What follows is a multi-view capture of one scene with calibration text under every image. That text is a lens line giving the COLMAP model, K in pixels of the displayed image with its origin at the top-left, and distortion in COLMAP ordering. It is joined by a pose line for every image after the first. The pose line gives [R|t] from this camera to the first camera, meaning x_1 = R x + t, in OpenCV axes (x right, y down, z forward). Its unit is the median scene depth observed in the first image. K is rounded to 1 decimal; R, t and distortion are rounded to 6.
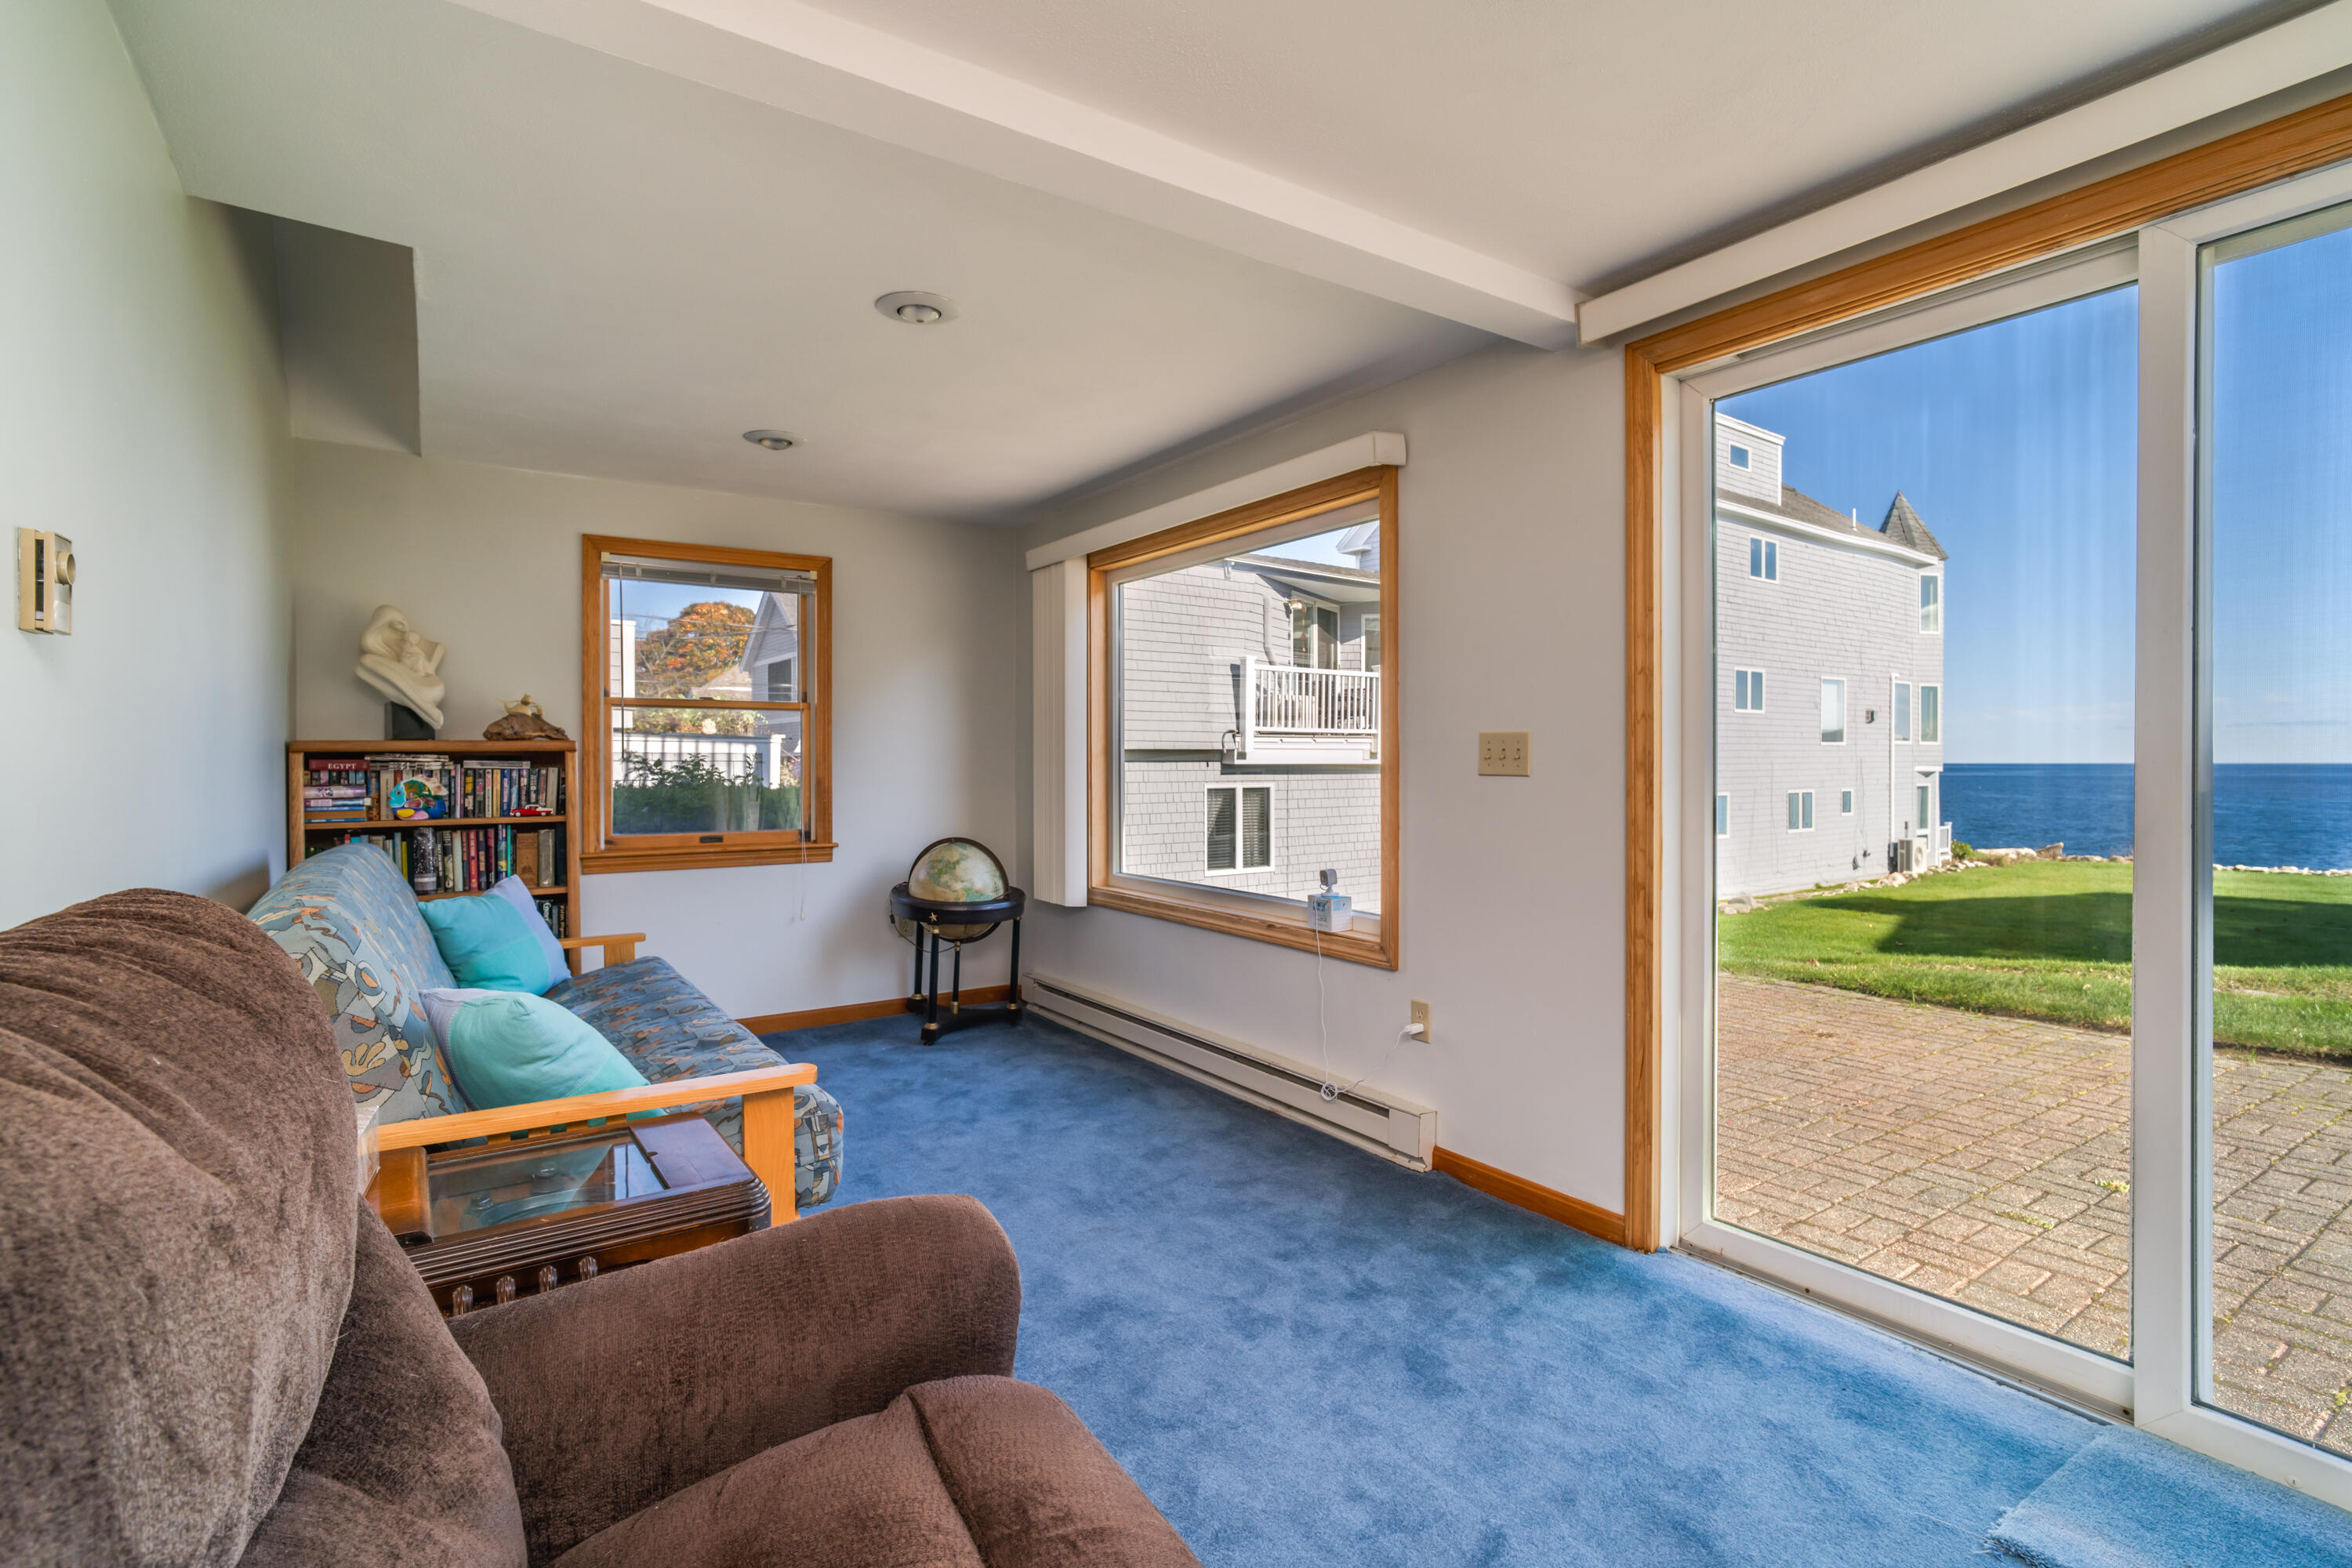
lens RADIAL K [[1120.3, 0, 1169.1], [0, 1120.3, 770.6], [0, 0, 1]] dist [-0.018350, 0.011316]
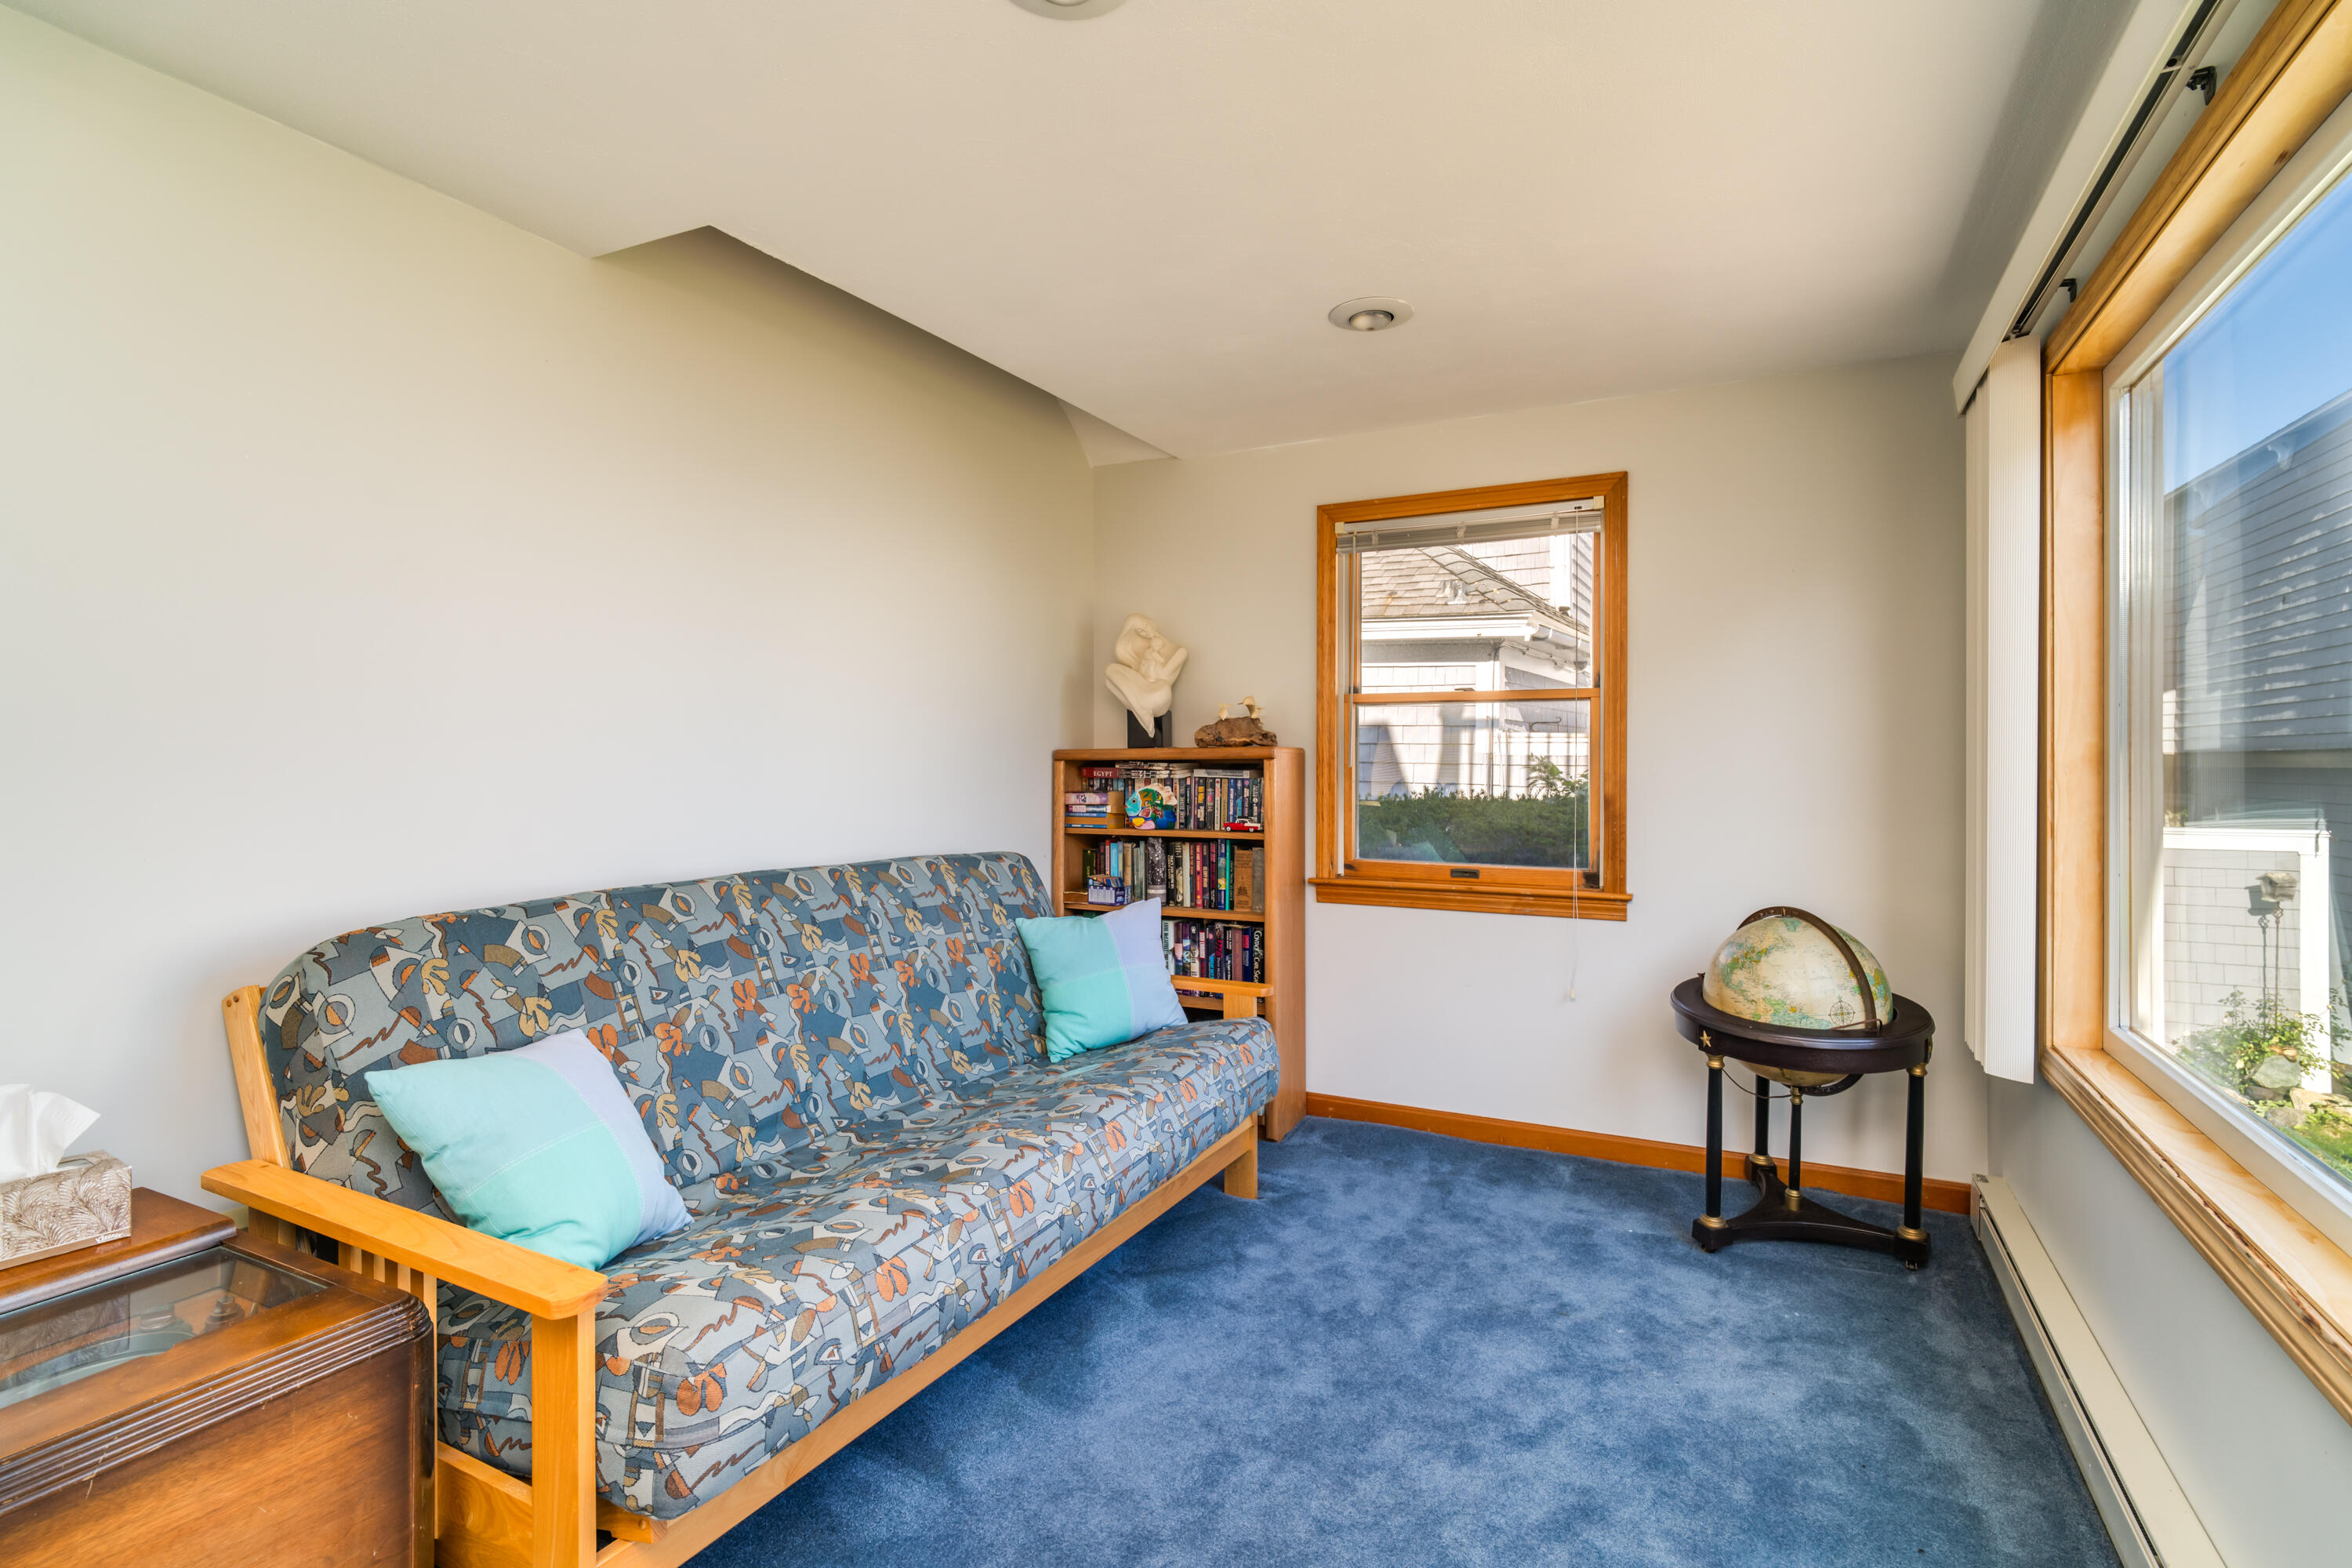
lens RADIAL K [[1120.3, 0, 1169.1], [0, 1120.3, 770.6], [0, 0, 1]] dist [-0.018350, 0.011316]
pose [[0.477030, 0.010214, -0.878828, 0.194813], [-0.010039, 0.999931, 0.006172, -0.013499], [0.878830, 0.005878, 0.477099, 0.533109]]
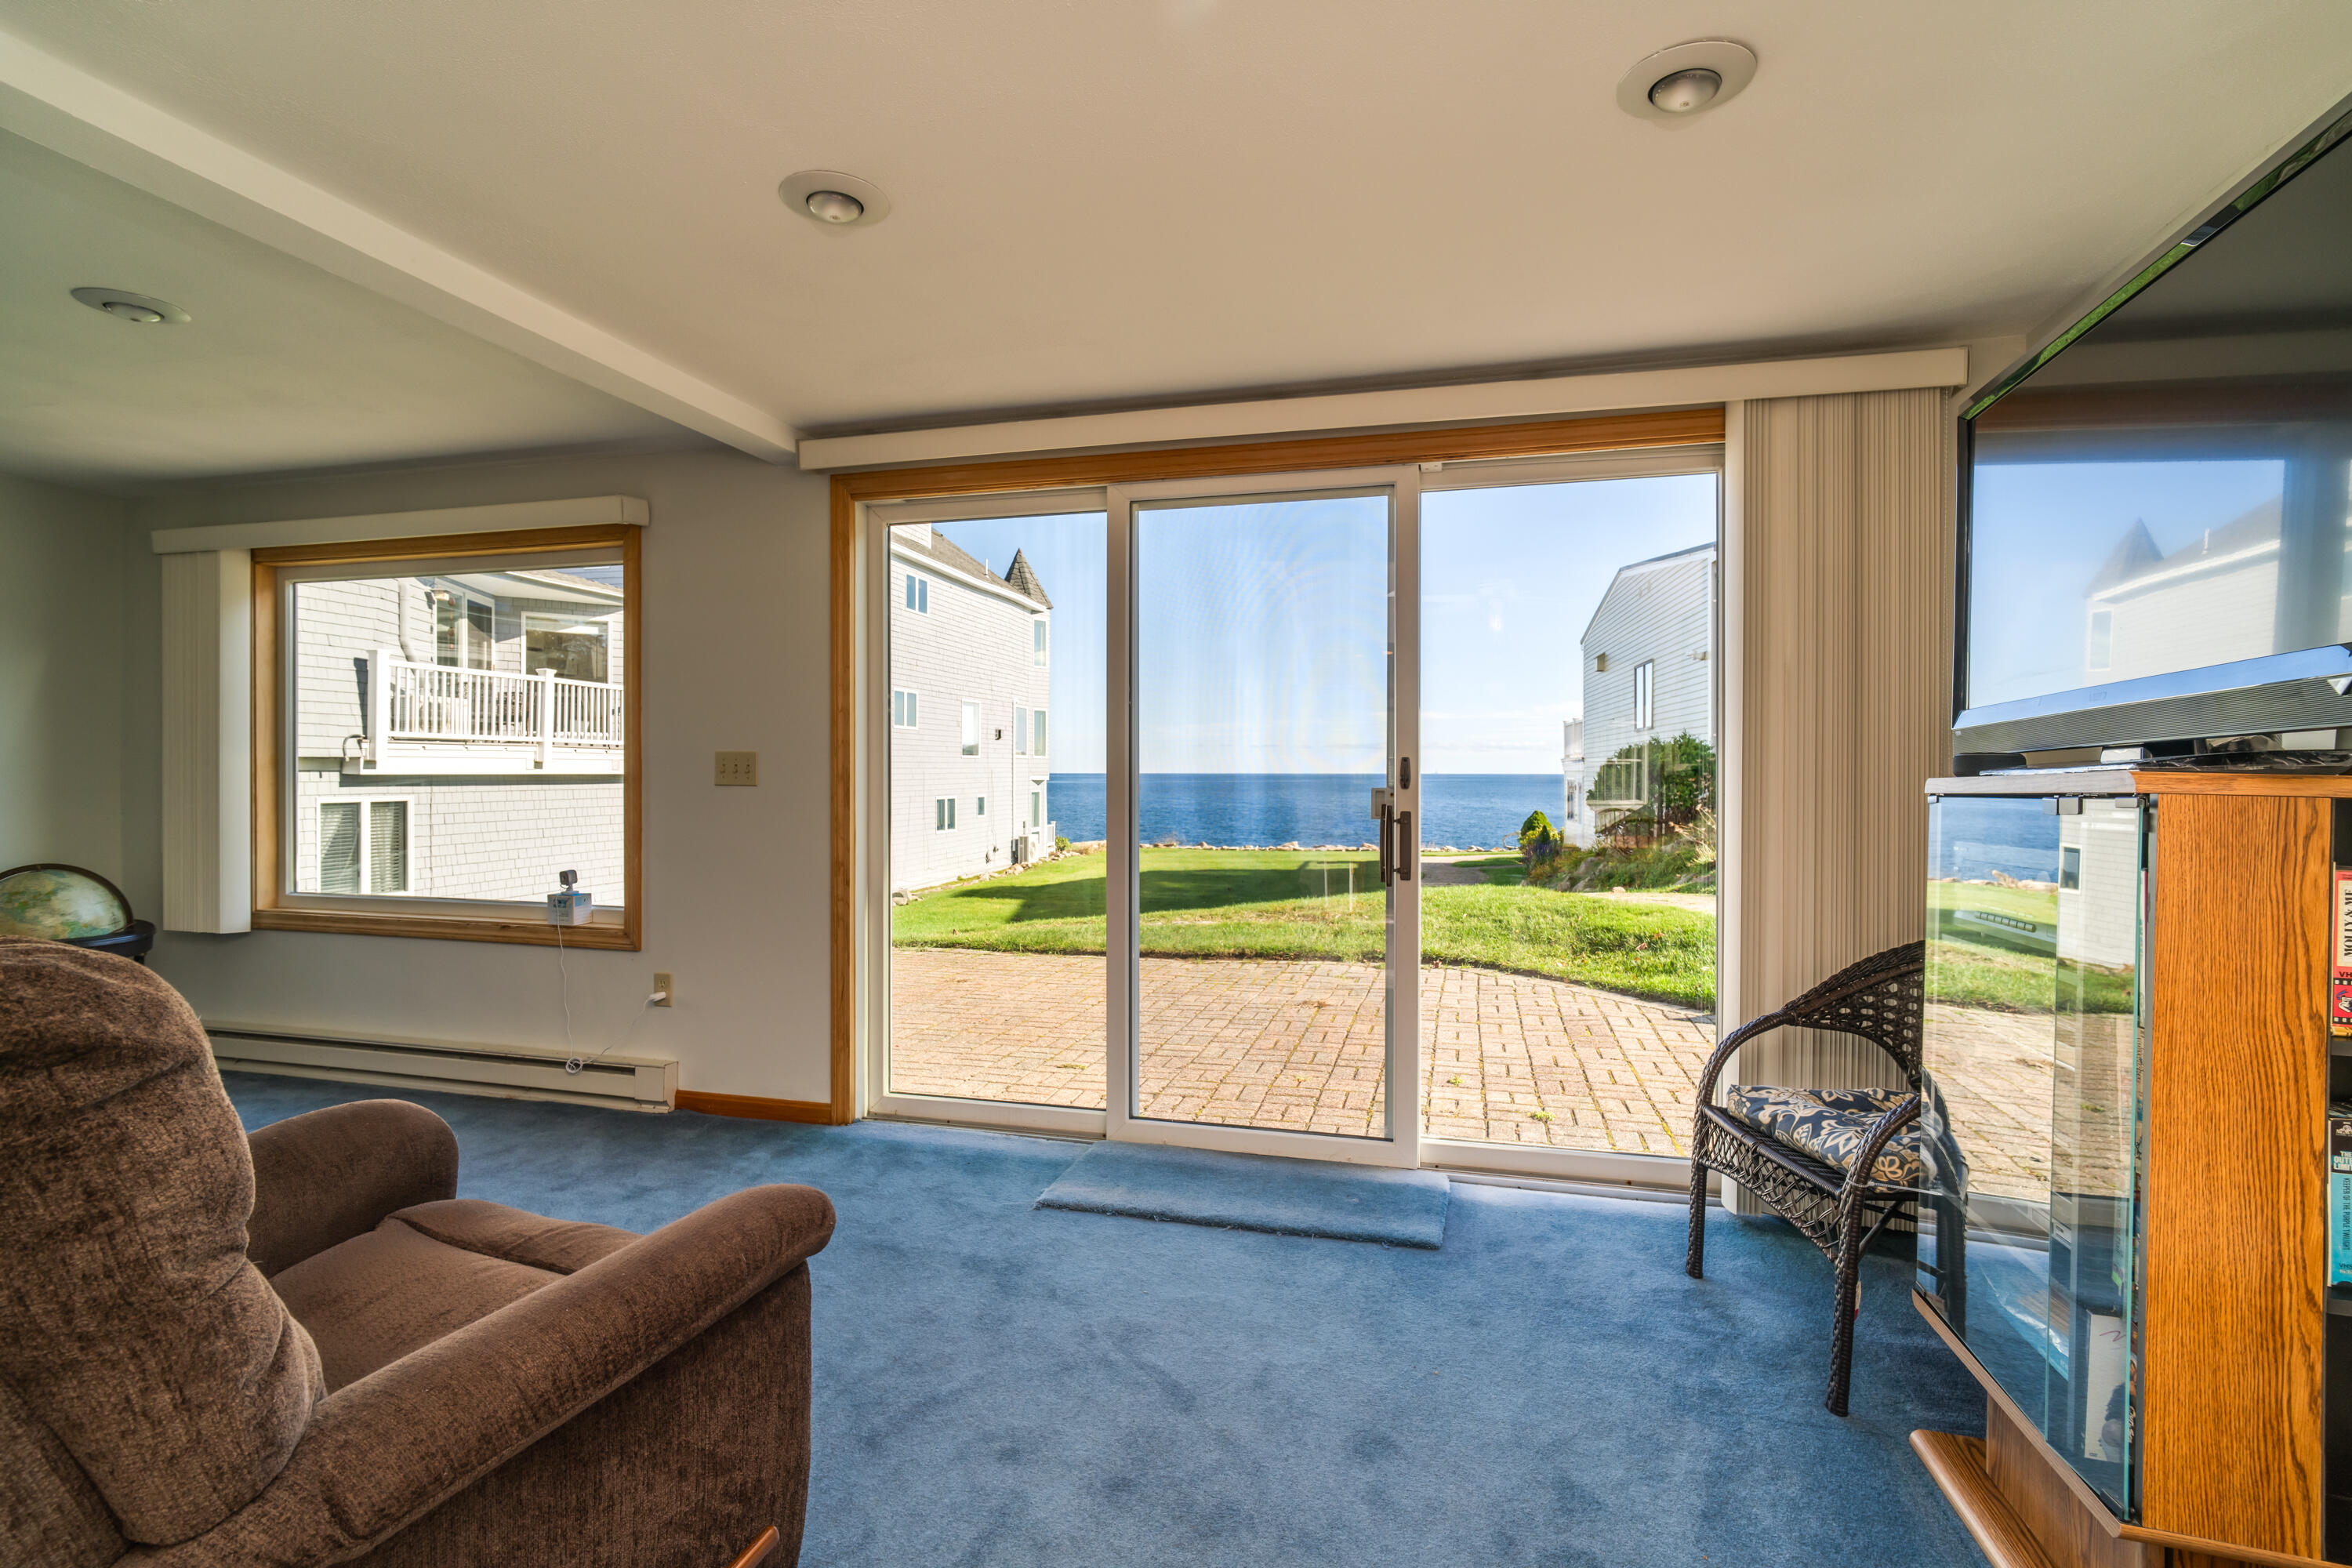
lens RADIAL K [[1120.3, 0, 1169.1], [0, 1120.3, 770.6], [0, 0, 1]] dist [-0.018350, 0.011316]
pose [[0.757508, 0.002260, 0.652822, -0.116342], [0.003351, 0.999967, -0.007349, -0.001106], [-0.652817, 0.007755, 0.757476, -0.212147]]
